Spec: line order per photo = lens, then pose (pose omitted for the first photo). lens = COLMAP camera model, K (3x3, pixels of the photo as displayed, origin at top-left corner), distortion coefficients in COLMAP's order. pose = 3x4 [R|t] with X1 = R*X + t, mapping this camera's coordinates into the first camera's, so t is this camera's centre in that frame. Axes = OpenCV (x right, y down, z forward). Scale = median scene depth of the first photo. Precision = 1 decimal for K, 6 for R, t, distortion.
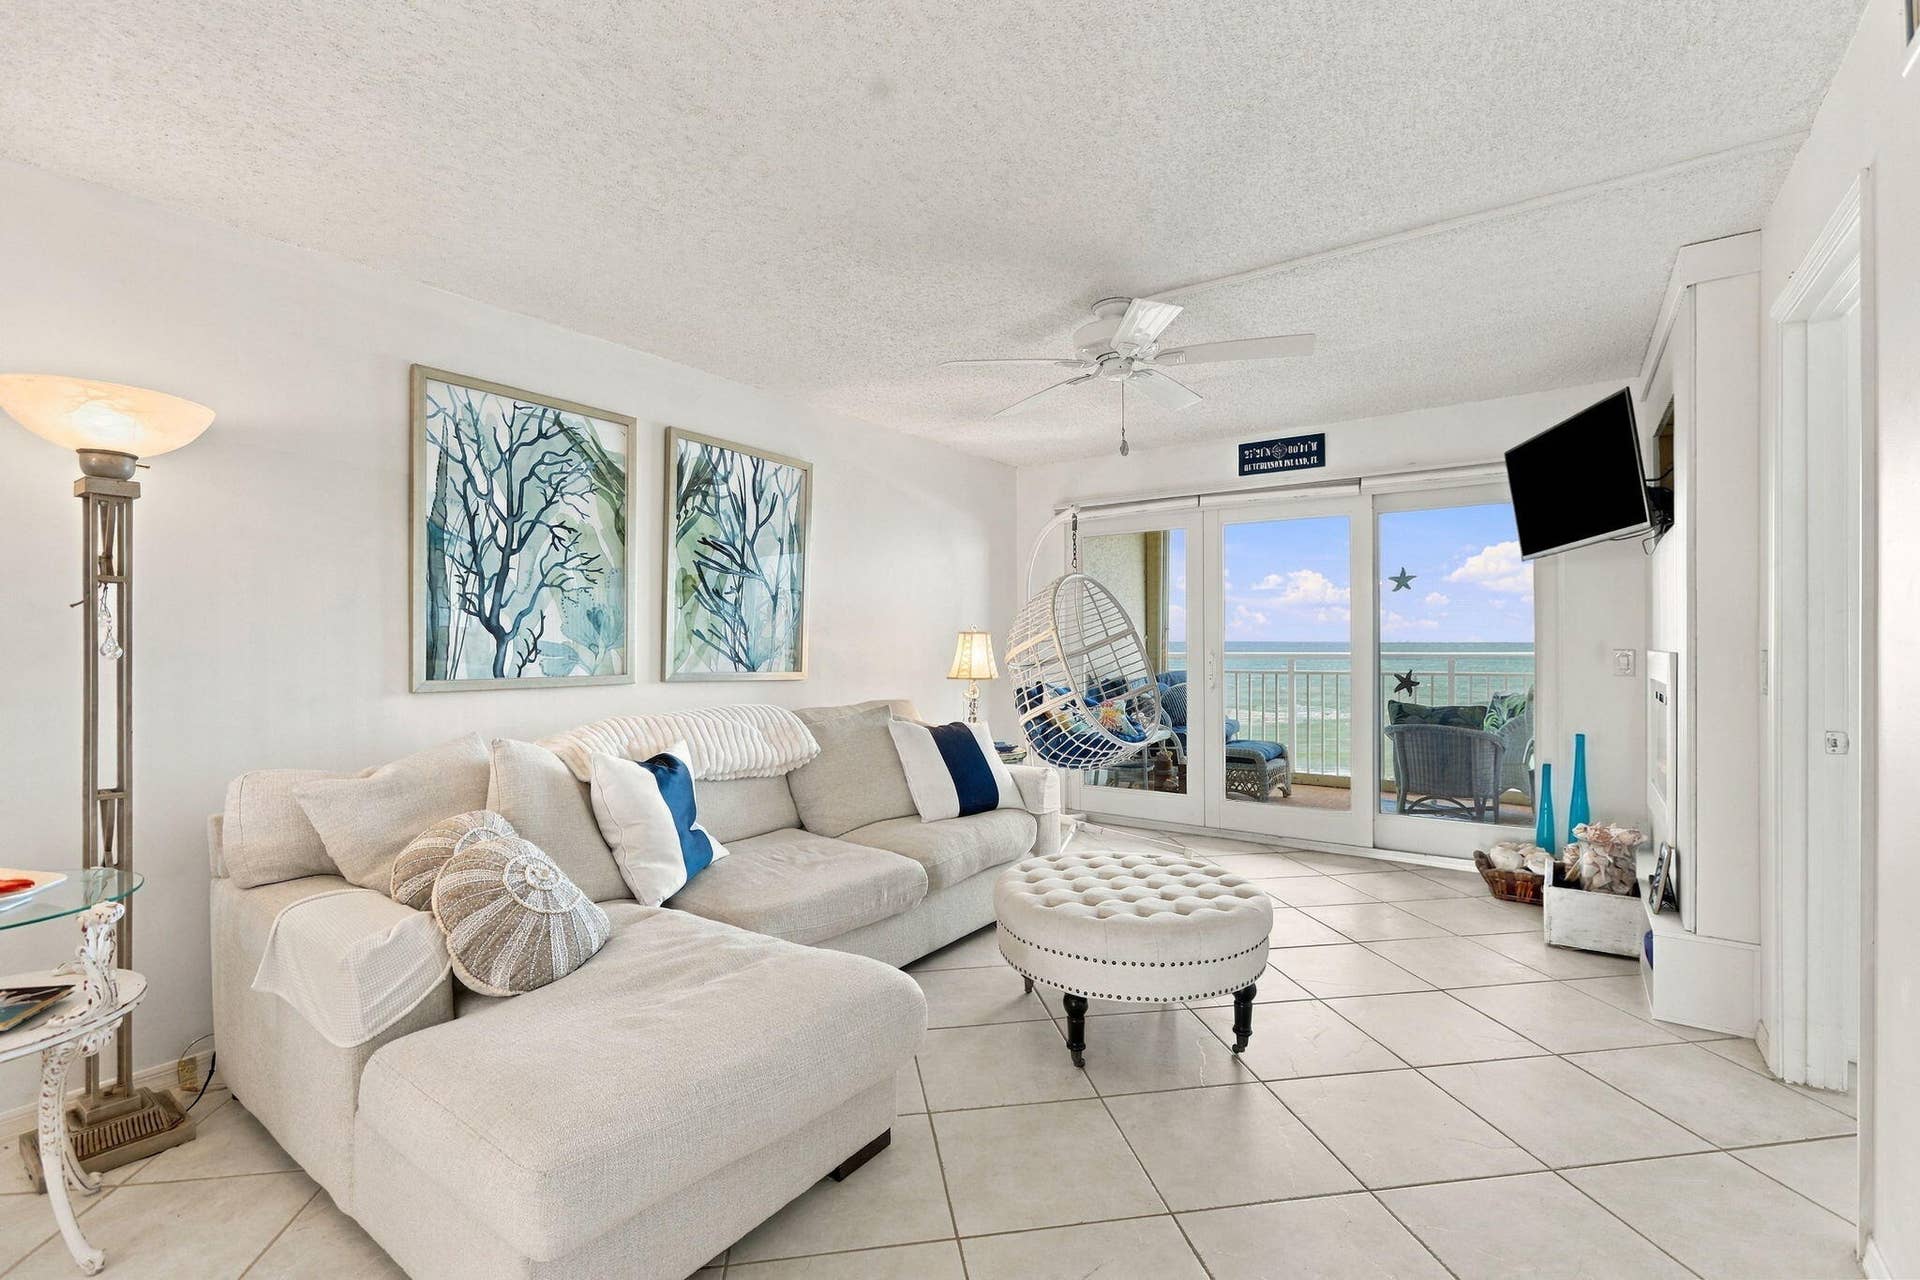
lens RADIAL K [[851.7, 0, 950.1], [0, 851.7, 650.8], [0, 0, 1]] dist [0.000538, 0.000030]
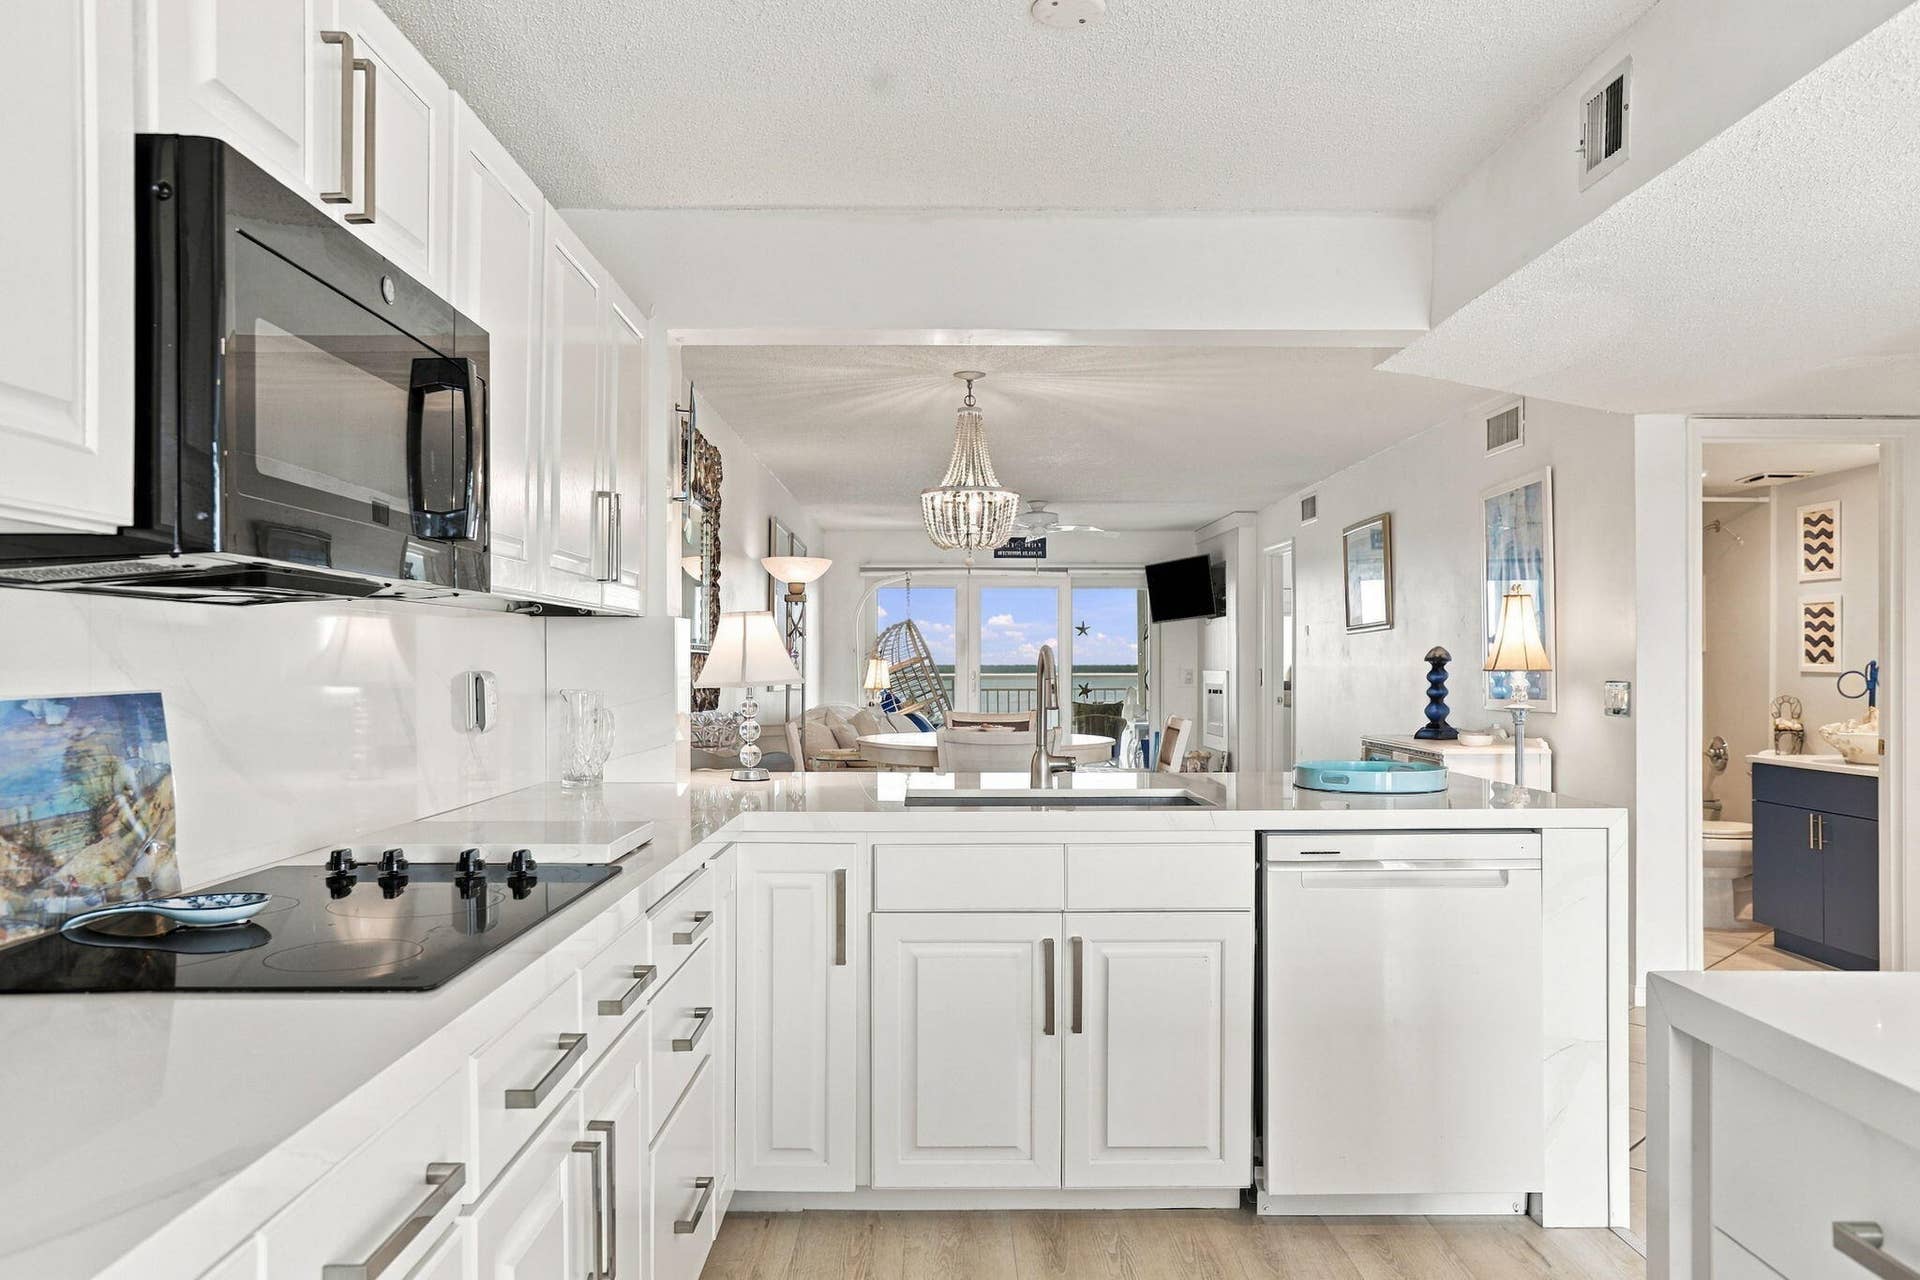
lens RADIAL K [[1311.8, 0, 954.7], [0, 1311.8, 646.5], [0, 0, 1]] dist [0.003834, 0.001512]
pose [[0.821655, 0.001090, 0.569984, -1.135486], [0.001647, 0.999989, -0.004287, -0.037667], [-0.569983, 0.004461, 0.821644, -0.960909]]
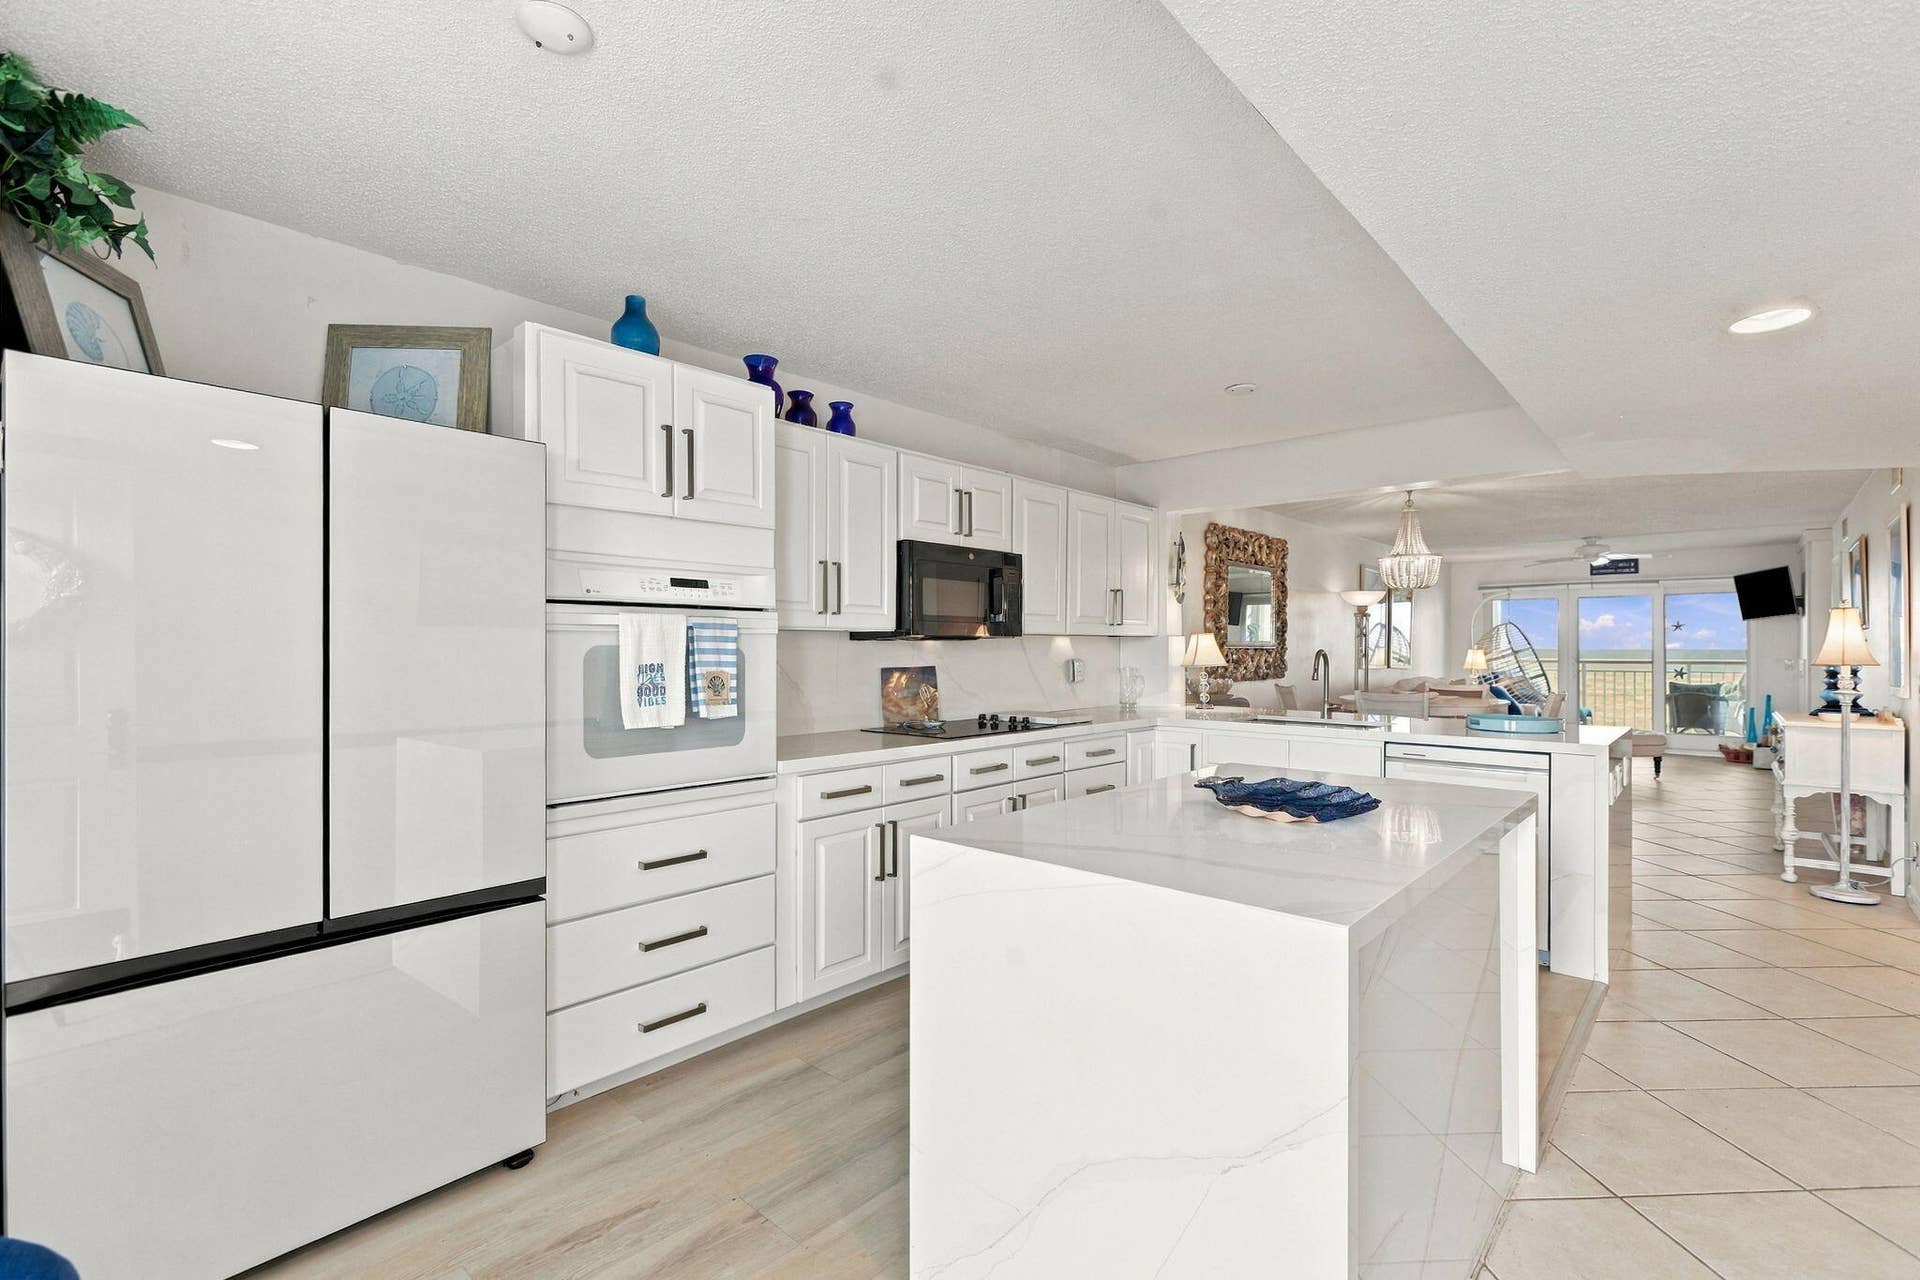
lens RADIAL K [[851.7, 0, 961.6], [0, 851.7, 644.5], [0, 0, 1]] dist [0.000538, 0.000030]
pose [[0.990370, -0.003456, -0.138402, -0.966176], [0.004027, 0.999985, 0.003840, -0.051677], [0.138387, -0.004360, 0.990369, -1.385679]]
